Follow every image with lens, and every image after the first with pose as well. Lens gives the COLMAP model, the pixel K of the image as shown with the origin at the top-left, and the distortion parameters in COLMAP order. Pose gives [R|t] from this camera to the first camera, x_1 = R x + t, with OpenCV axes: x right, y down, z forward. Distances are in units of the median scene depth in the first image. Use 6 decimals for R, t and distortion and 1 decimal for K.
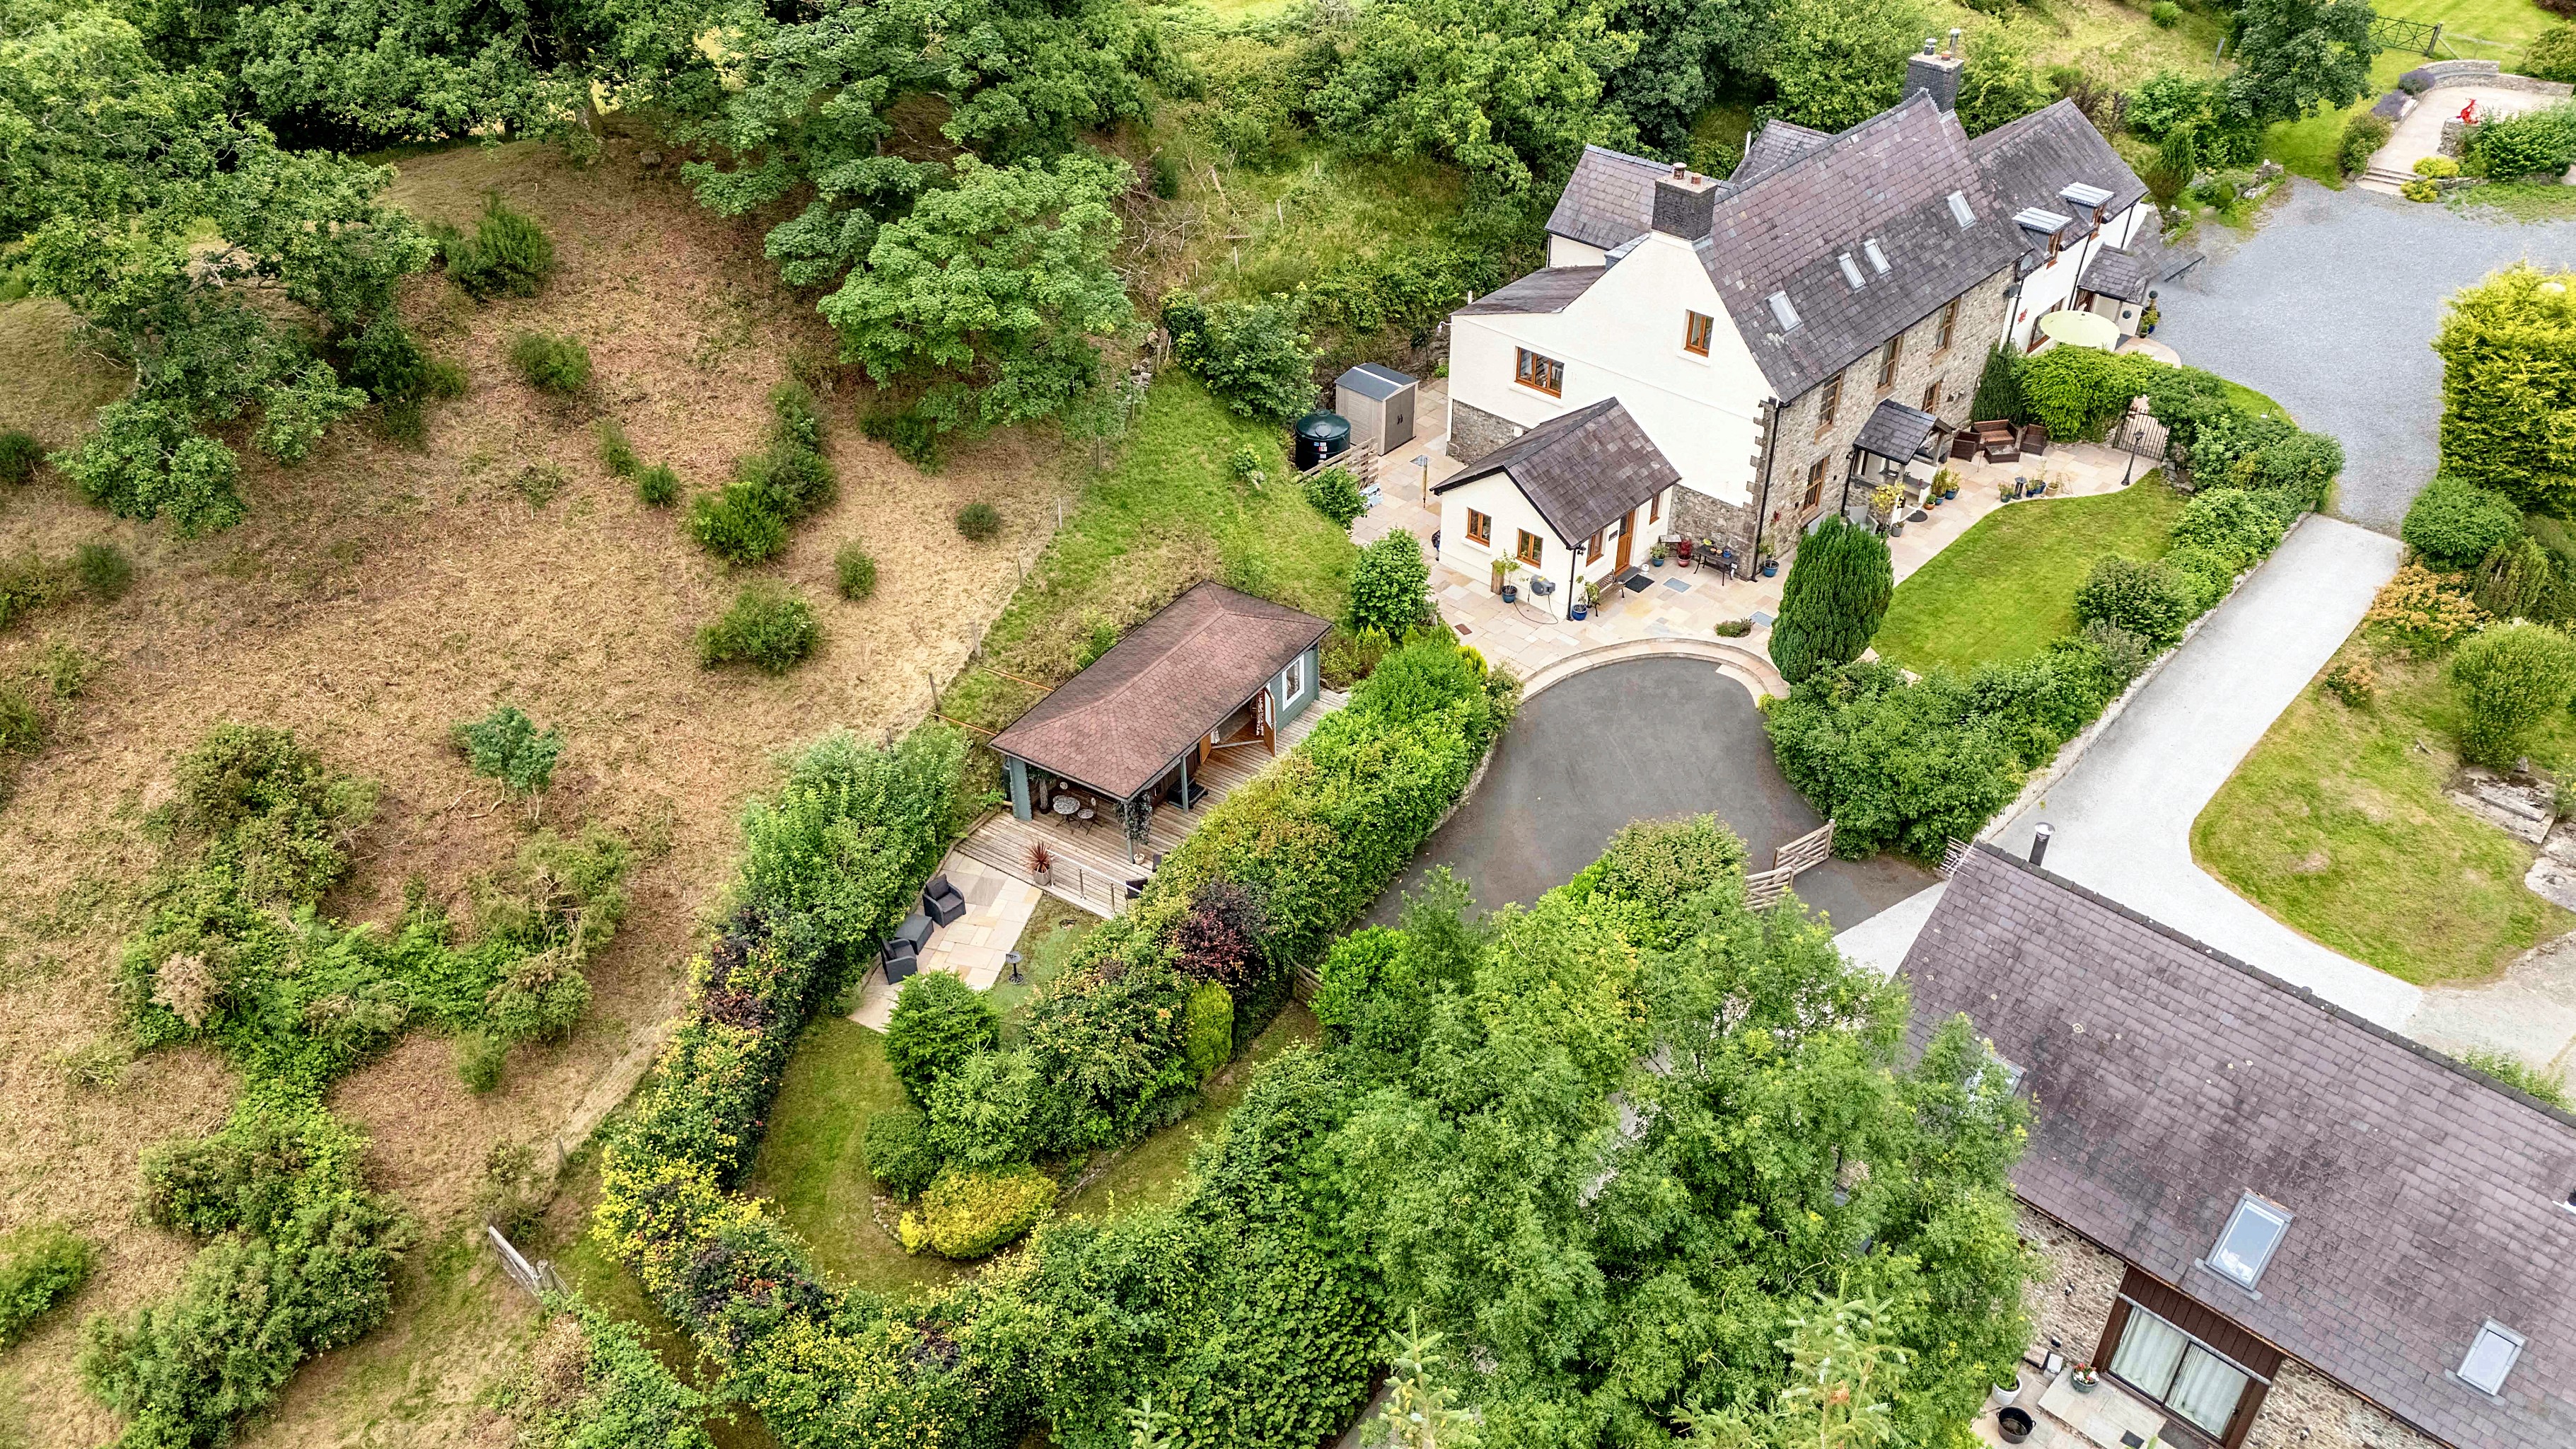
lens RADIAL K [[1893.4, 0, 1305.0], [0, 1893.4, 716.4], [0, 0, 1]] dist [0.065510, -0.071139]
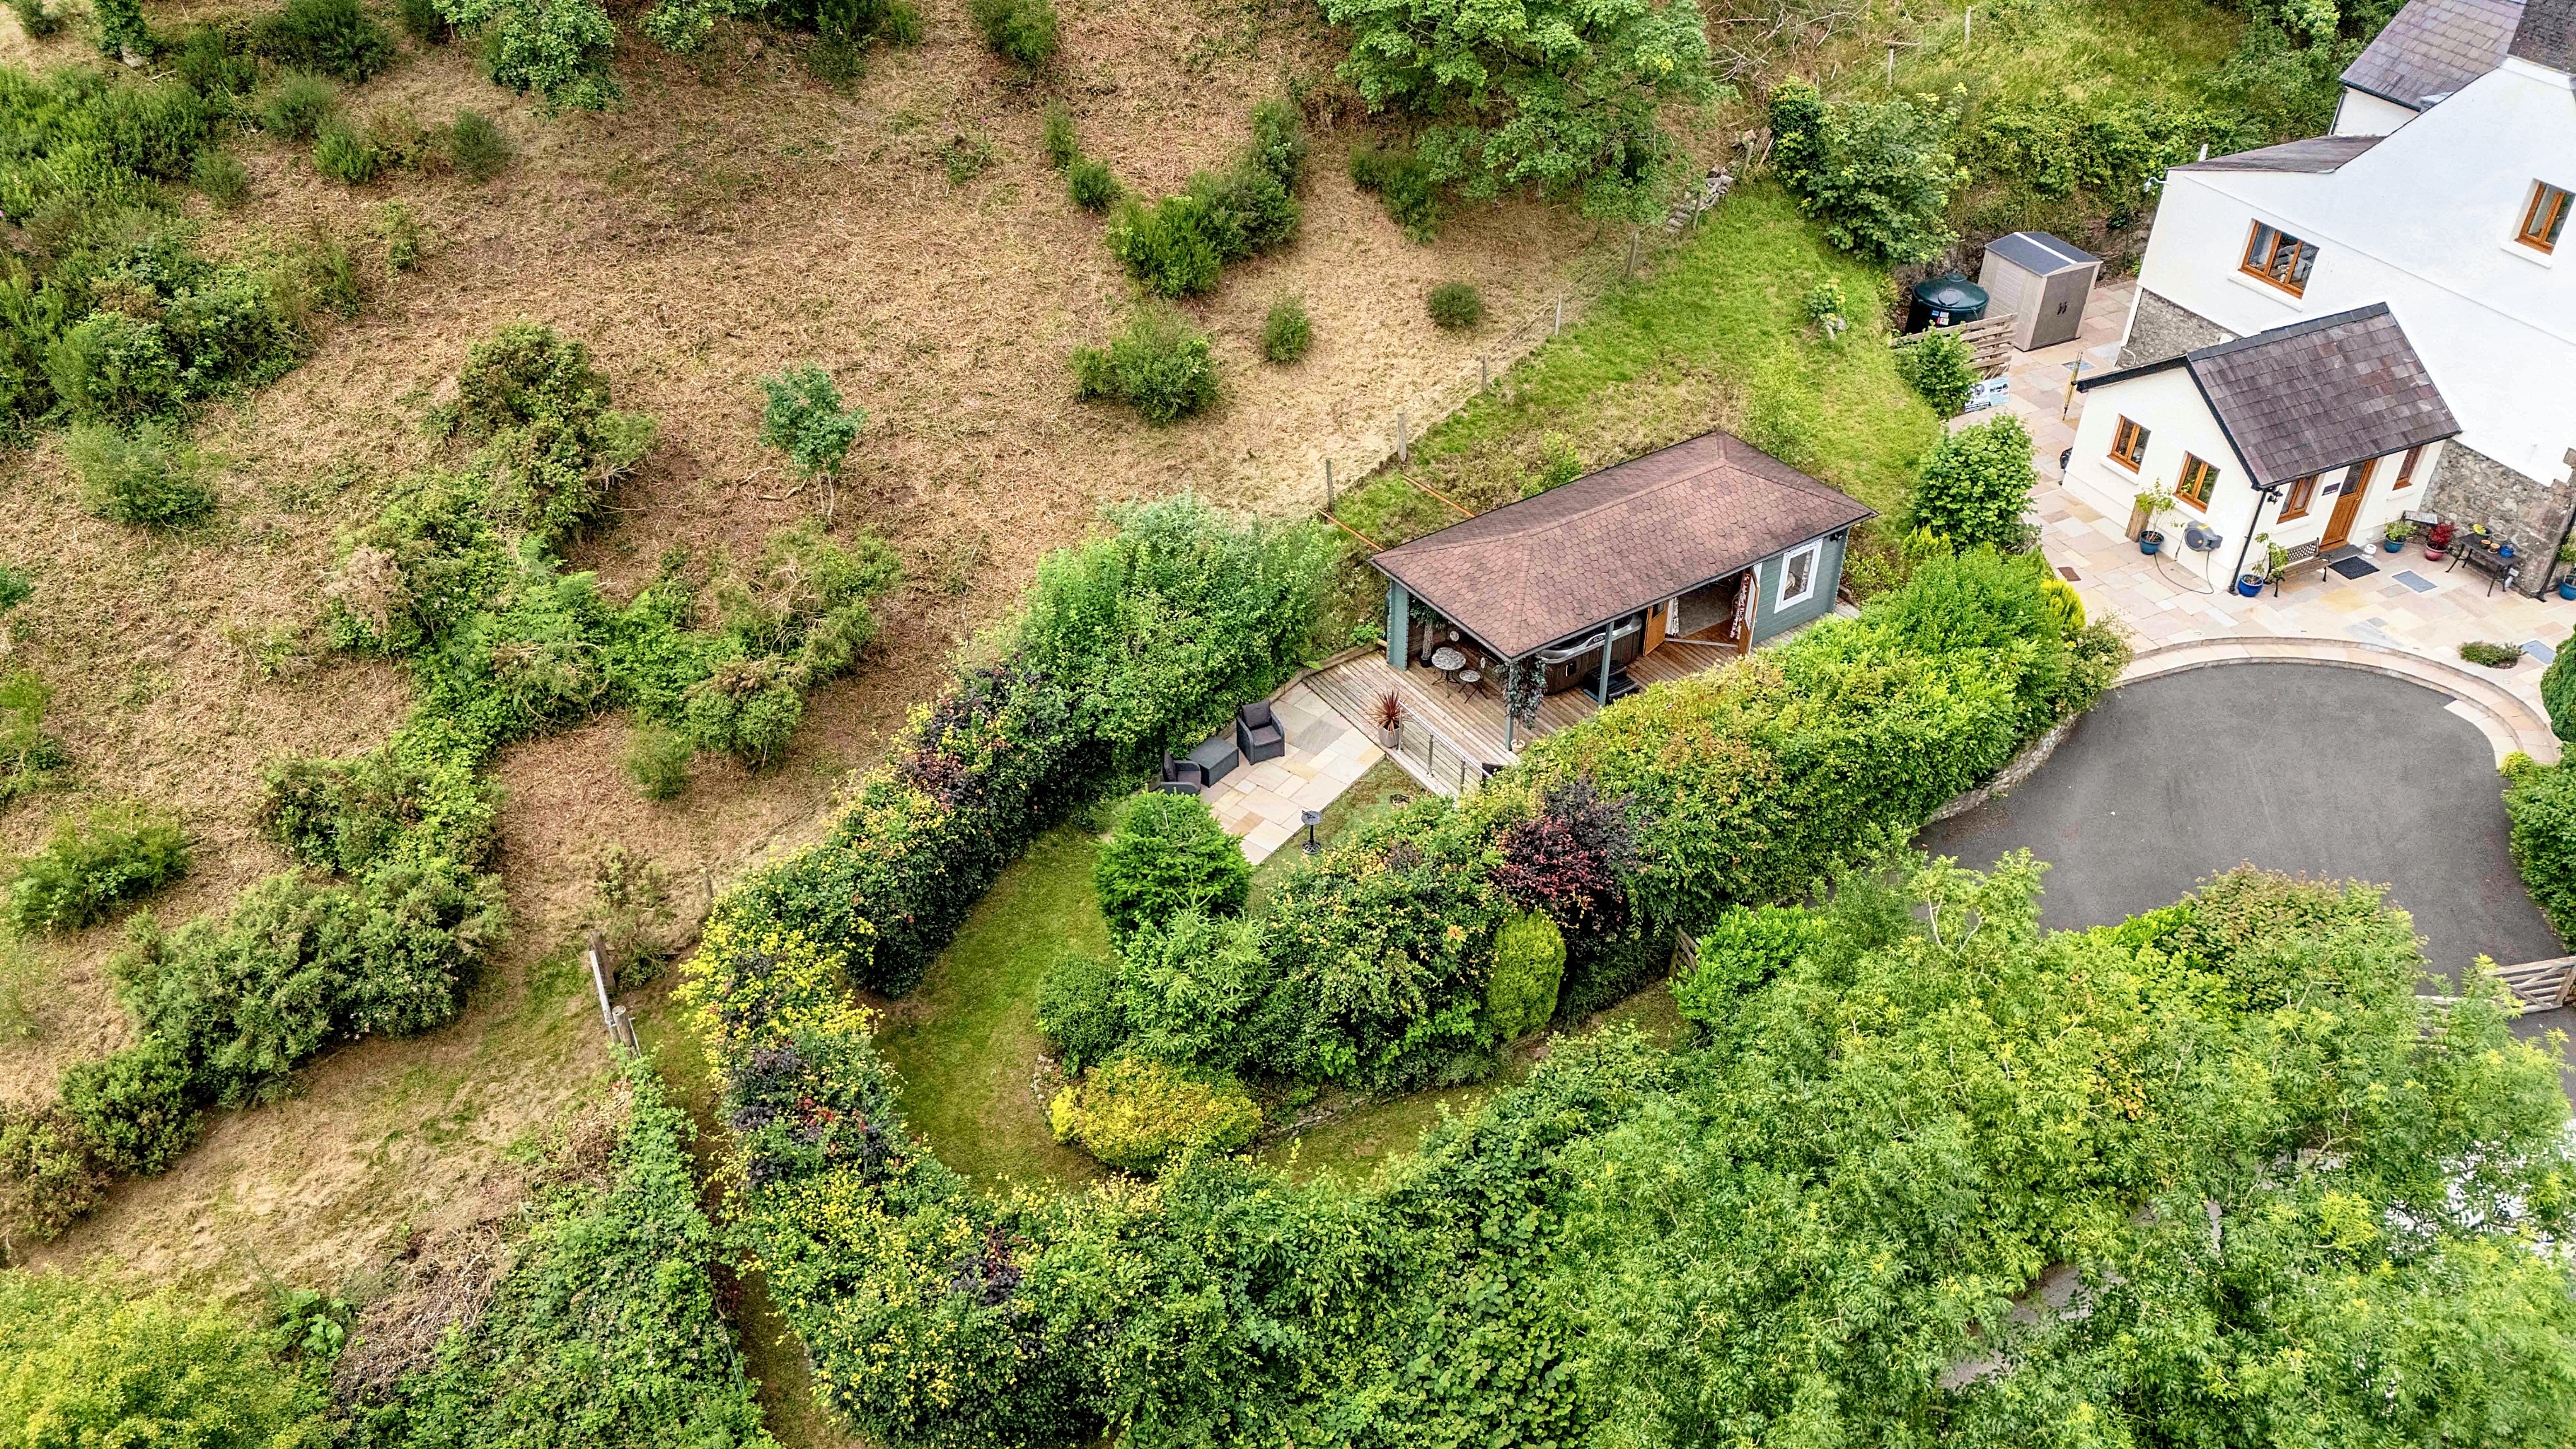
lens RADIAL K [[1902.2, 0, 1288.0], [0, 1902.2, 724.5], [0, 0, 1]] dist [0.097007, -0.124522]
pose [[0.919651, 0.234873, -0.314766, 0.065667], [-0.230647, 0.971691, 0.051179, 0.049585], [0.317875, 0.025533, 0.947789, 0.249880]]
